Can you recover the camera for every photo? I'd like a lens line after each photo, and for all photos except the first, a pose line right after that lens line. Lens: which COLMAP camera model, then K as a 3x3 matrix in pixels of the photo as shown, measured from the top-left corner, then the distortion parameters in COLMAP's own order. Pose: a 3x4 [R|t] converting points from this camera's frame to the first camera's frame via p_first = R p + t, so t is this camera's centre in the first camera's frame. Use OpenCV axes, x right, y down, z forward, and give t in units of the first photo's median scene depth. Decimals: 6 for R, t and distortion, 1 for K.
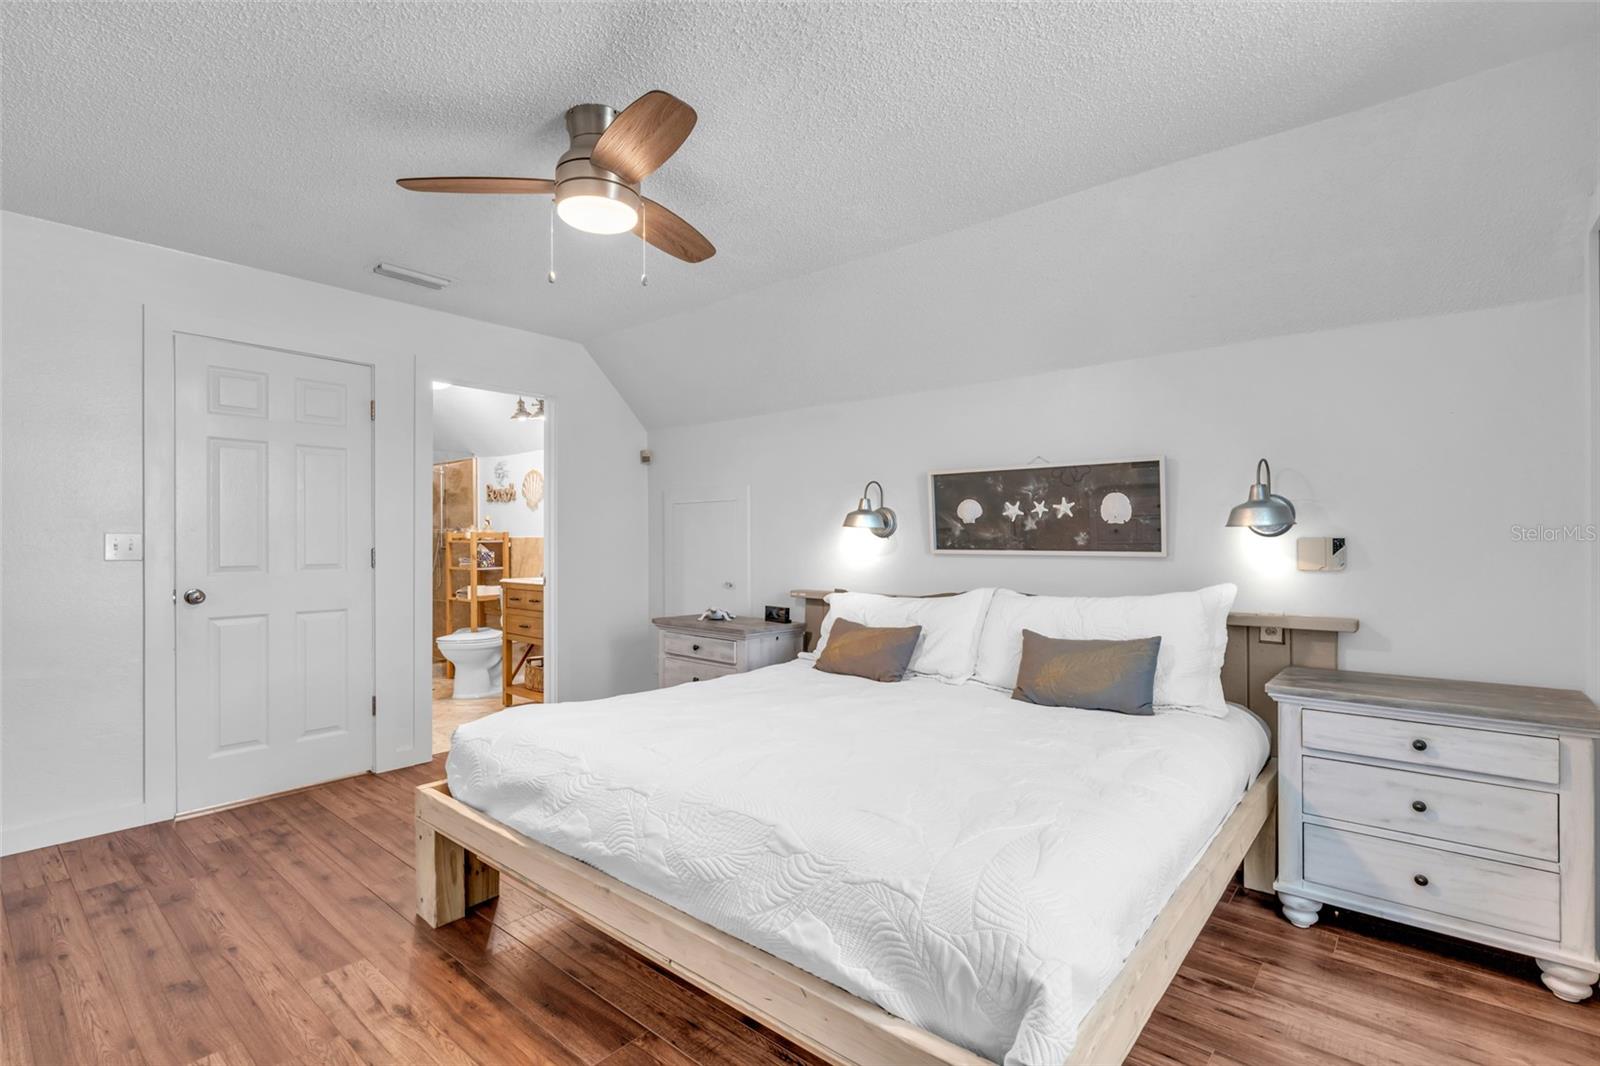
lens RADIAL K [[736.6, 0, 804.6], [0, 736.6, 531.0], [0, 0, 1]] dist [-0.001914, 0.000093]
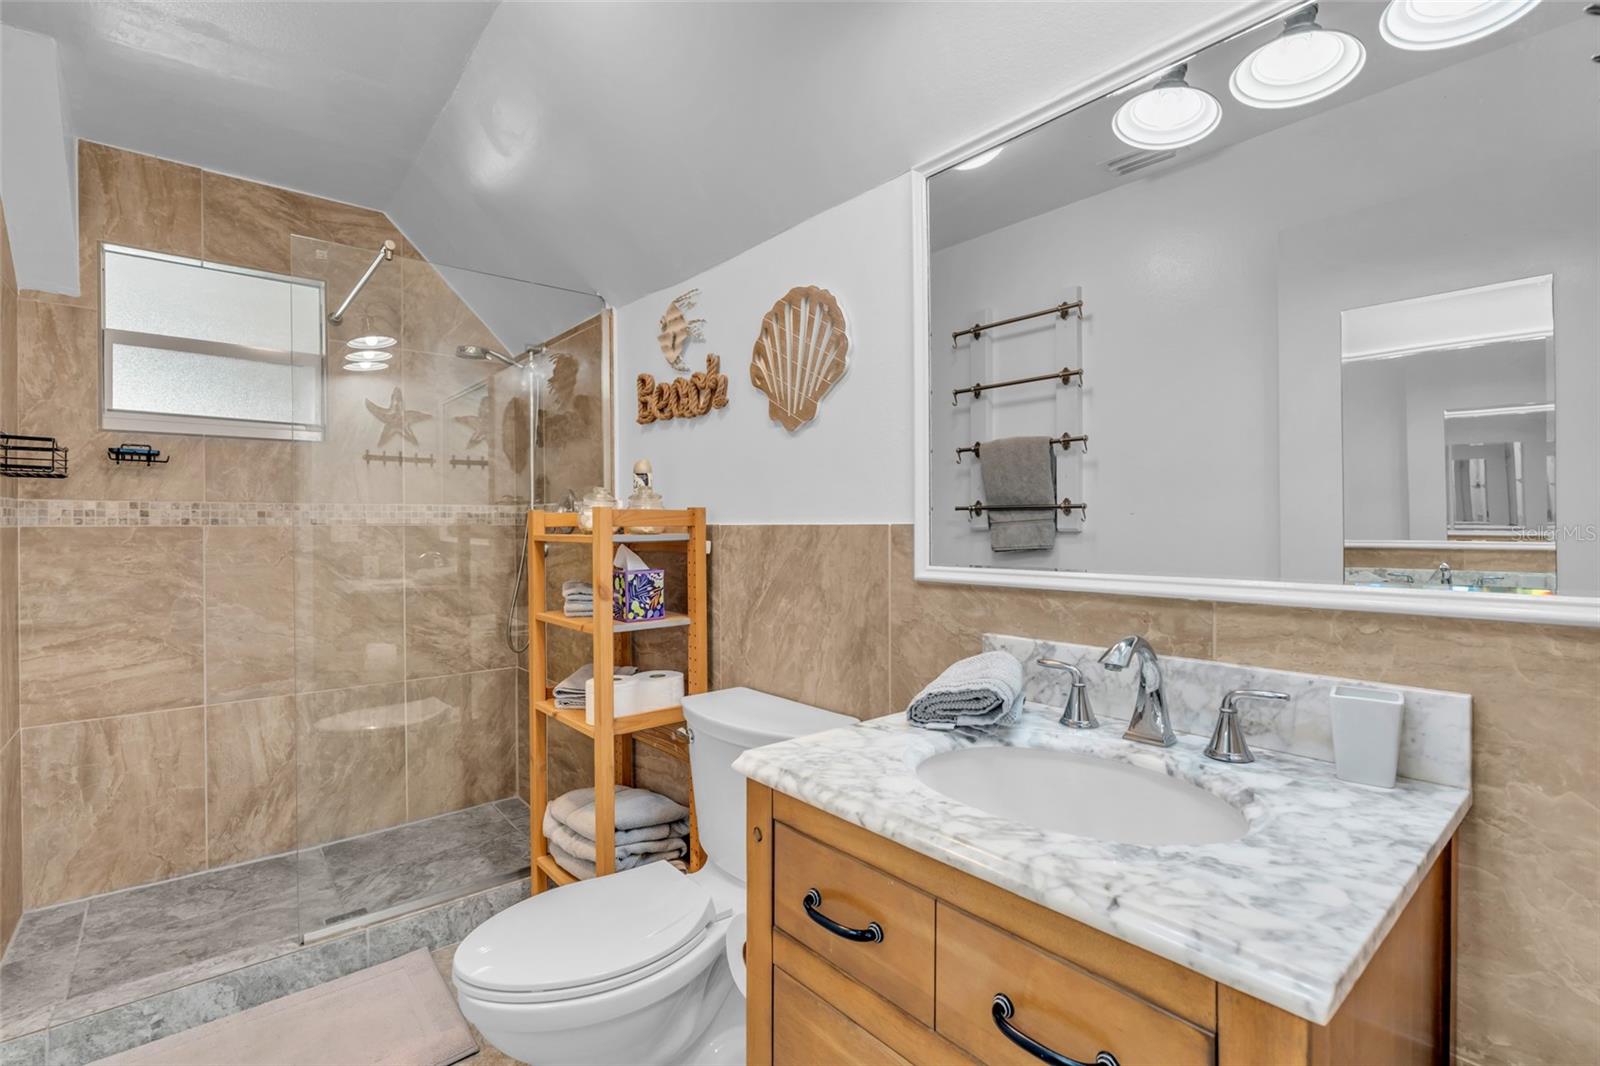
lens RADIAL K [[718.3, 0, 800.3], [0, 718.3, 530.2], [0, 0, 1]] dist [-0.001636, -0.000364]
pose [[0.986213, 0.003000, -0.165453, -0.310111], [-0.000099, 0.999846, 0.017539, 0.005375], [0.165480, -0.017281, 0.986062, 0.699890]]
